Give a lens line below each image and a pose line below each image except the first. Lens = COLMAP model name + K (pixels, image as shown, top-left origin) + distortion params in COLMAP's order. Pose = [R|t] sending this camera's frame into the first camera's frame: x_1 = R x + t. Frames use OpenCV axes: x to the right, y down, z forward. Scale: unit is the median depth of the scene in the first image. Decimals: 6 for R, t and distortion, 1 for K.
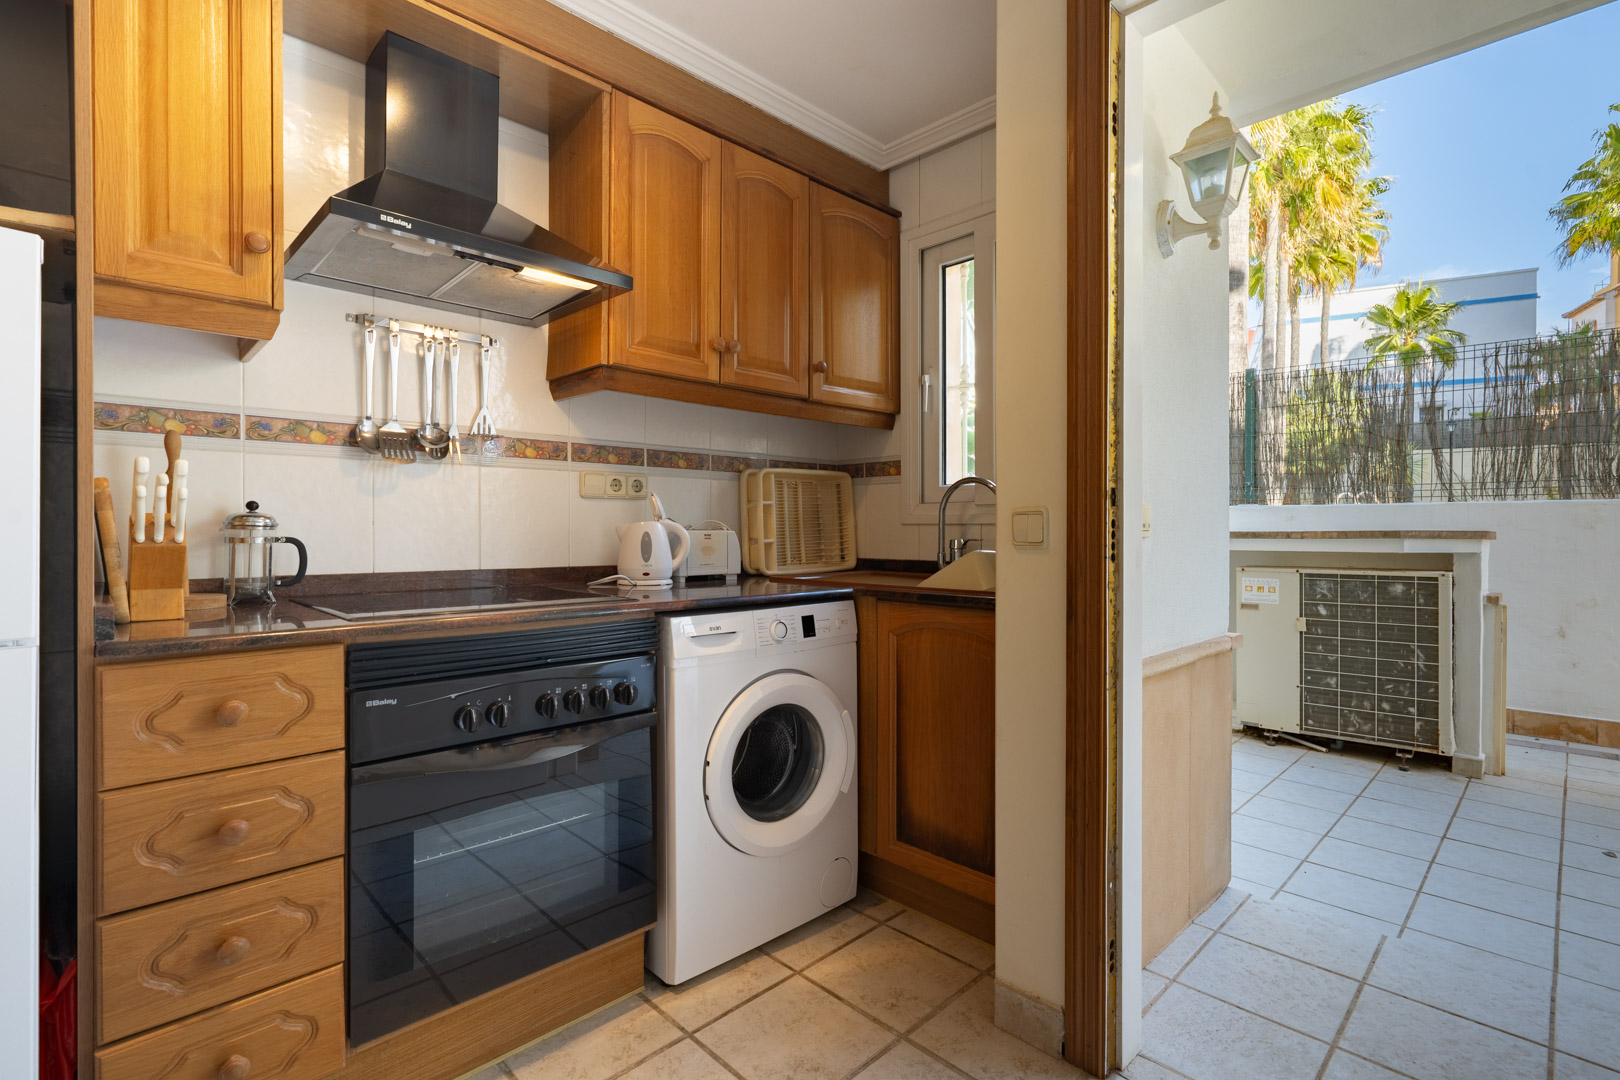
lens RADIAL K [[757.3, 0, 782.2], [0, 757.3, 533.9], [0, 0, 1]] dist [-0.006122, 0.000118]
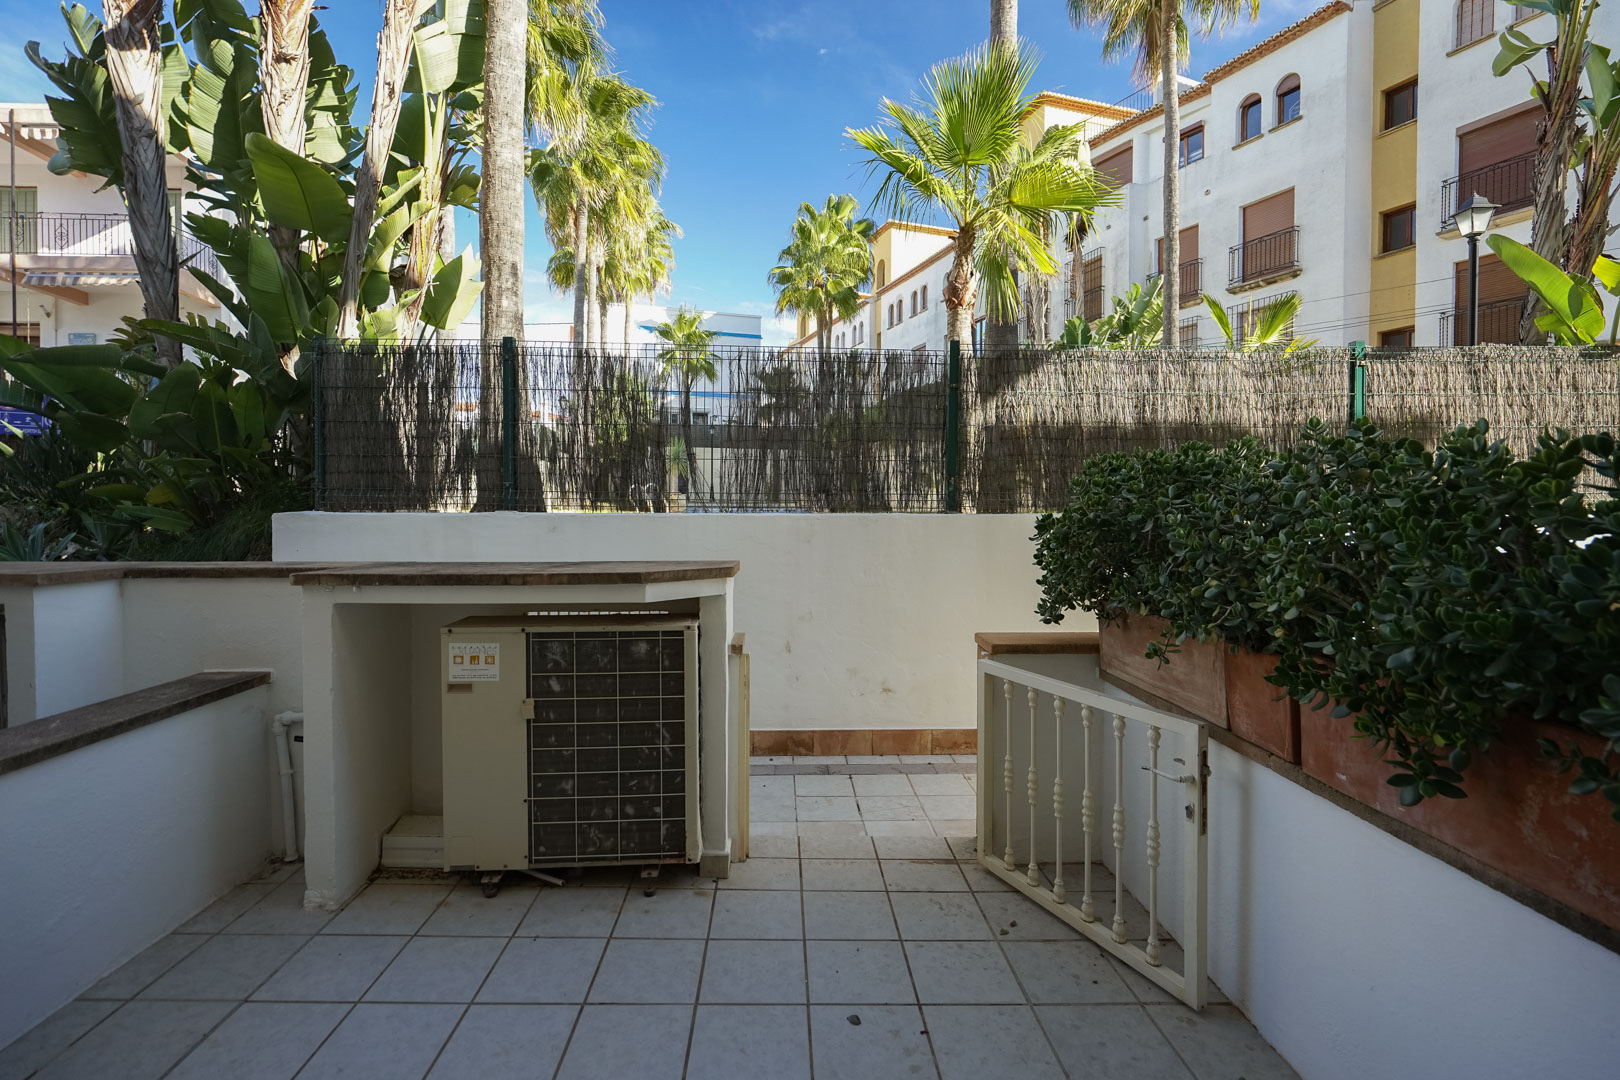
lens RADIAL K [[757.3, 0, 782.2], [0, 757.3, 533.9], [0, 0, 1]] dist [-0.006122, 0.000118]
pose [[0.685241, -0.023456, 0.727939, 0.356419], [0.002342, 0.999547, 0.030003, -0.056611], [-0.728313, -0.018855, 0.684985, 0.376707]]
